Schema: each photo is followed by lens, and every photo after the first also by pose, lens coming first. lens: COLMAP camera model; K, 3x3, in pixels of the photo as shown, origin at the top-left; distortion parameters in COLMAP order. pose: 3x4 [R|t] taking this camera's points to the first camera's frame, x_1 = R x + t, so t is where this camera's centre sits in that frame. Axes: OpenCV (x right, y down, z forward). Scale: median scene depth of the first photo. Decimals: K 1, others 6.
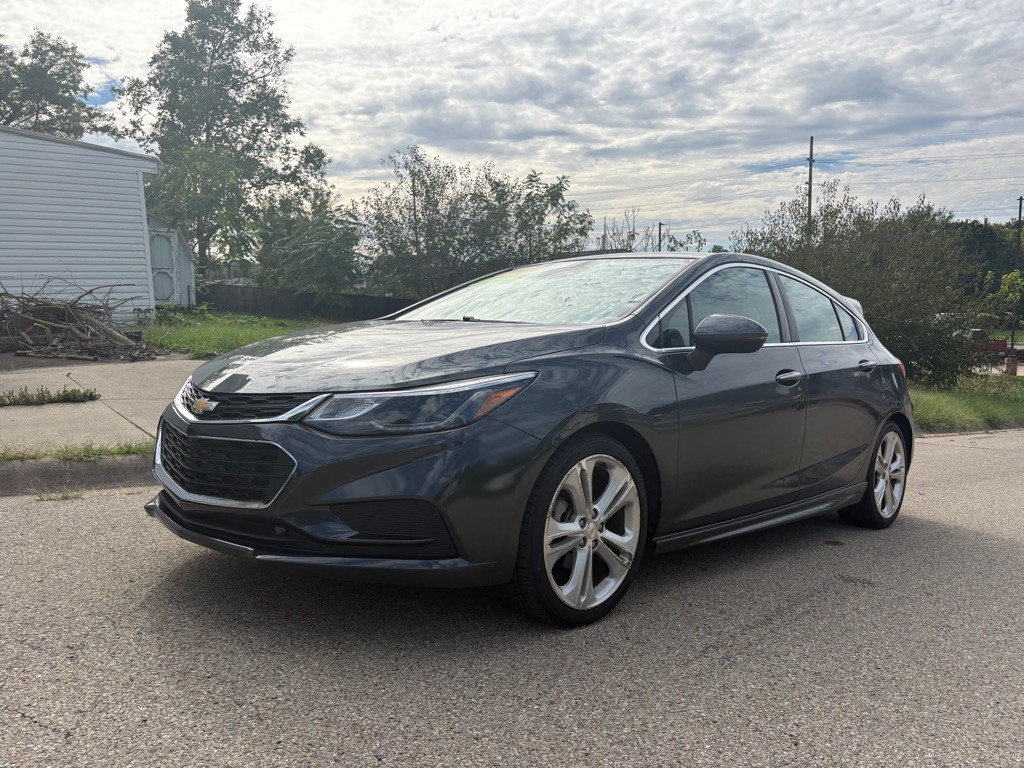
lens RADIAL K [[774.8, 0, 517.4], [0, 774.8, 383.0], [0, 0, 1]] dist [0.060919, -0.061522]
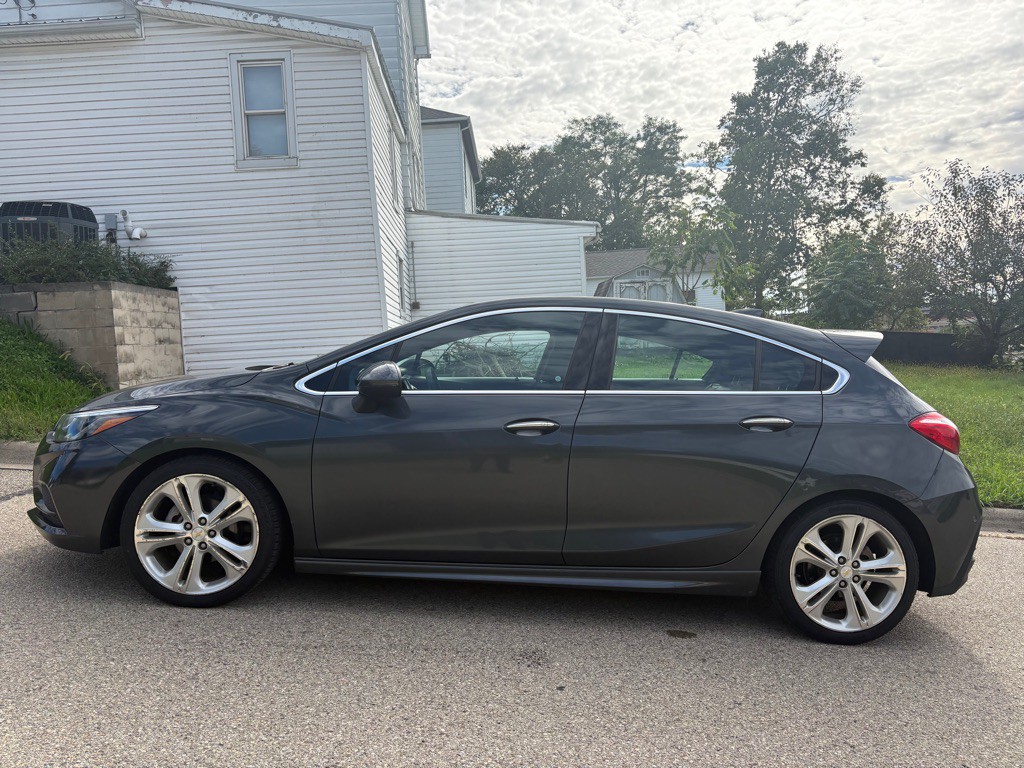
lens RADIAL K [[787.5, 0, 514.4], [0, 787.5, 371.9], [0, 0, 1]] dist [0.033256, -0.012725]
pose [[0.732678, 0.009675, -0.680507, 0.073466], [-0.053004, 0.997673, -0.042884, -0.002476], [0.678509, 0.067490, 0.731486, 0.021063]]
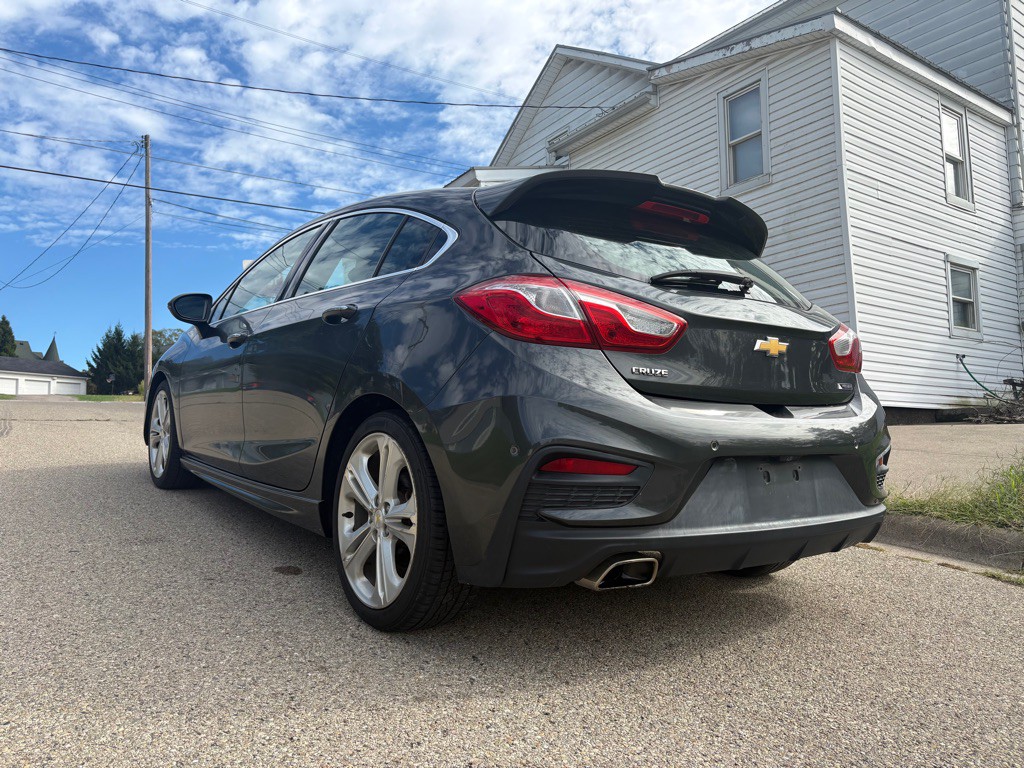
lens RADIAL K [[774.8, 0, 517.4], [0, 774.8, 383.0], [0, 0, 1]] dist [0.060919, -0.061522]
pose [[-0.148980, -0.060666, -0.986977, 0.093369], [-0.098820, 0.994033, -0.046183, 0.004264], [0.983890, 0.090653, -0.154086, 0.112436]]
